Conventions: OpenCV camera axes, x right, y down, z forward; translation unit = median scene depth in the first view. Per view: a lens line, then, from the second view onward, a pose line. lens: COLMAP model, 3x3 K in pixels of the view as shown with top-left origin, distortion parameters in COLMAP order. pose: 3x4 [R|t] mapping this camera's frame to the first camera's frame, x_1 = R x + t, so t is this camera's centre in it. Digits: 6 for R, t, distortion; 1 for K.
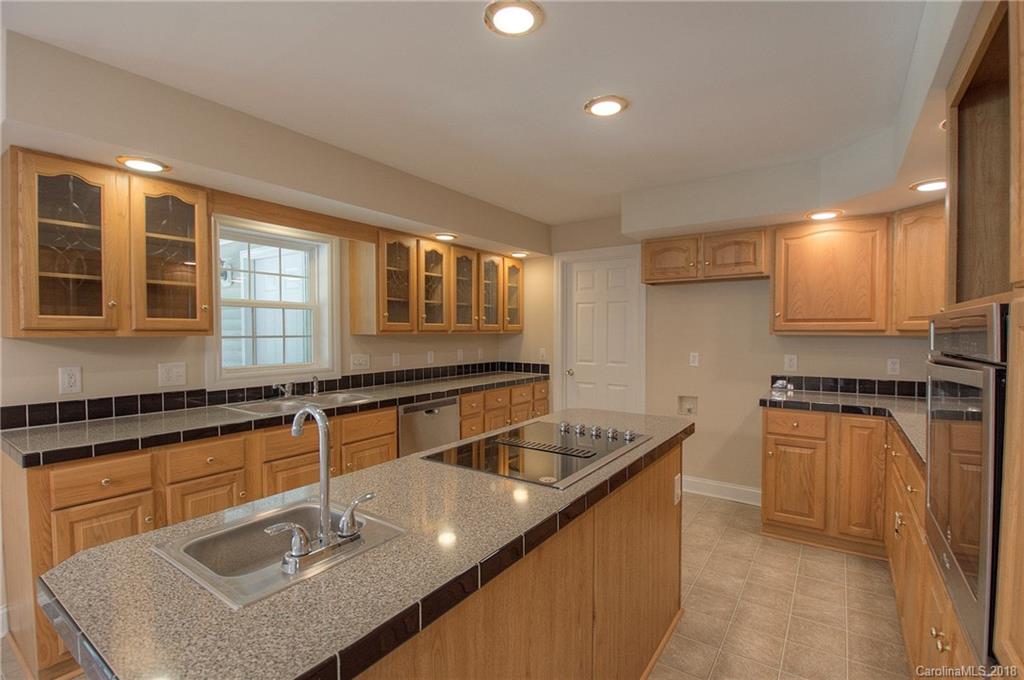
lens RADIAL K [[467.8, 0, 512.8], [0, 467.8, 341.6], [0, 0, 1]] dist [-0.007898, -0.005436]
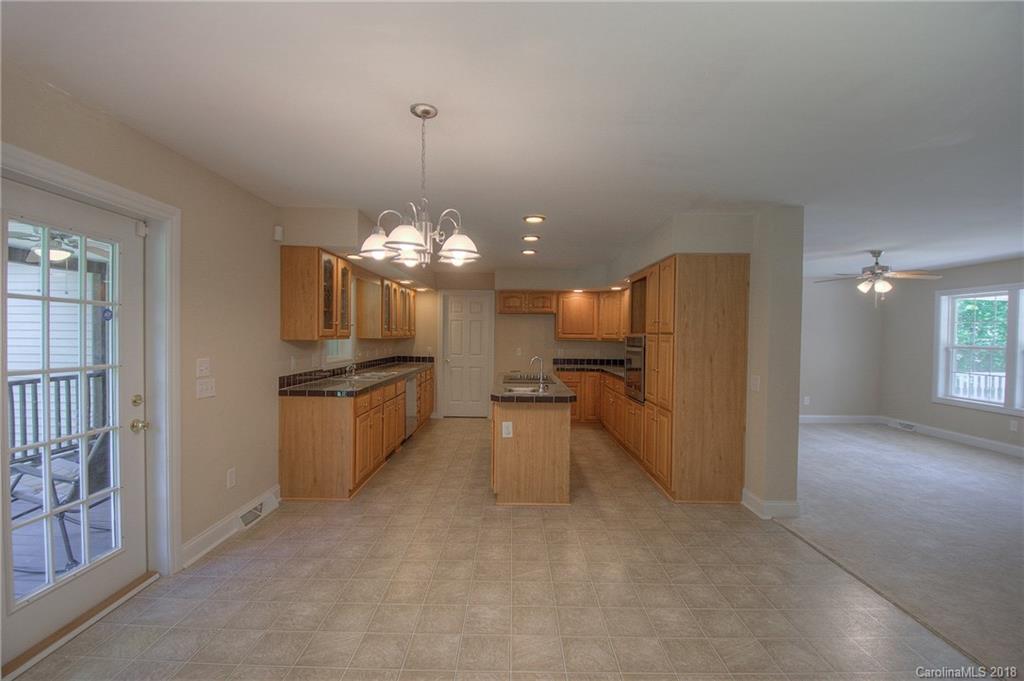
lens RADIAL K [[451.1, 0, 515.1], [0, 451.1, 343.2], [0, 0, 1]] dist [-0.026556, -0.000152]
pose [[0.815633, 0.001515, 0.578568, -0.864140], [-0.001570, 0.999999, -0.000405, 0.002131], [-0.578567, -0.000578, 0.815634, -0.652332]]
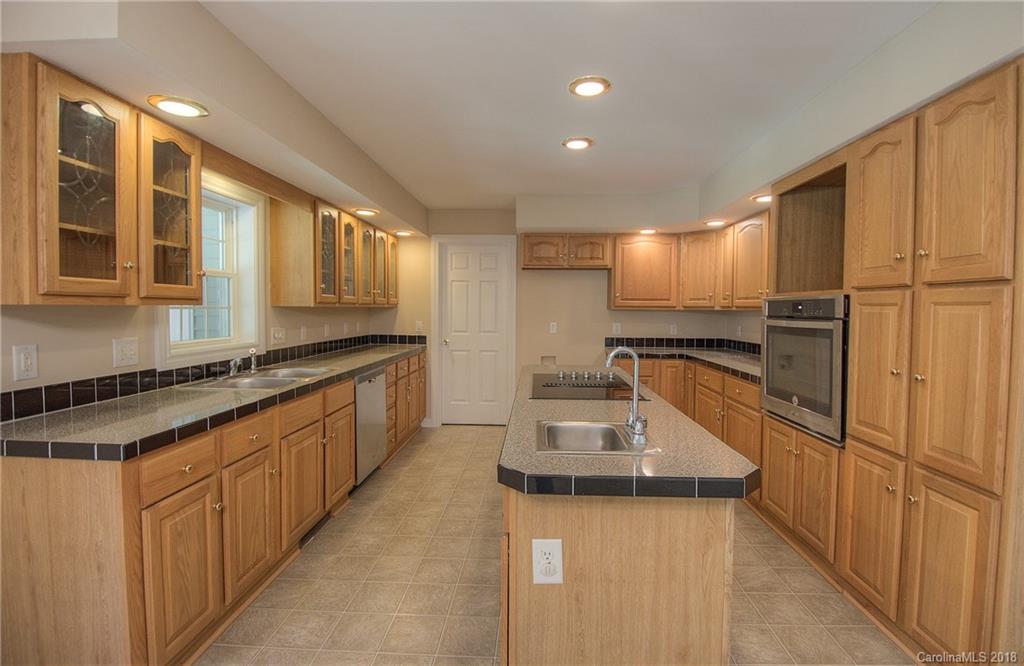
lens RADIAL K [[462.0, 0, 520.0], [0, 462.0, 320.8], [0, 0, 1]] dist [-0.012017, -0.003179]
pose [[0.840222, -0.007301, 0.542193, -0.462606], [0.003131, 0.999958, 0.008613, 0.008062], [-0.542233, -0.005540, 0.840210, -0.044232]]
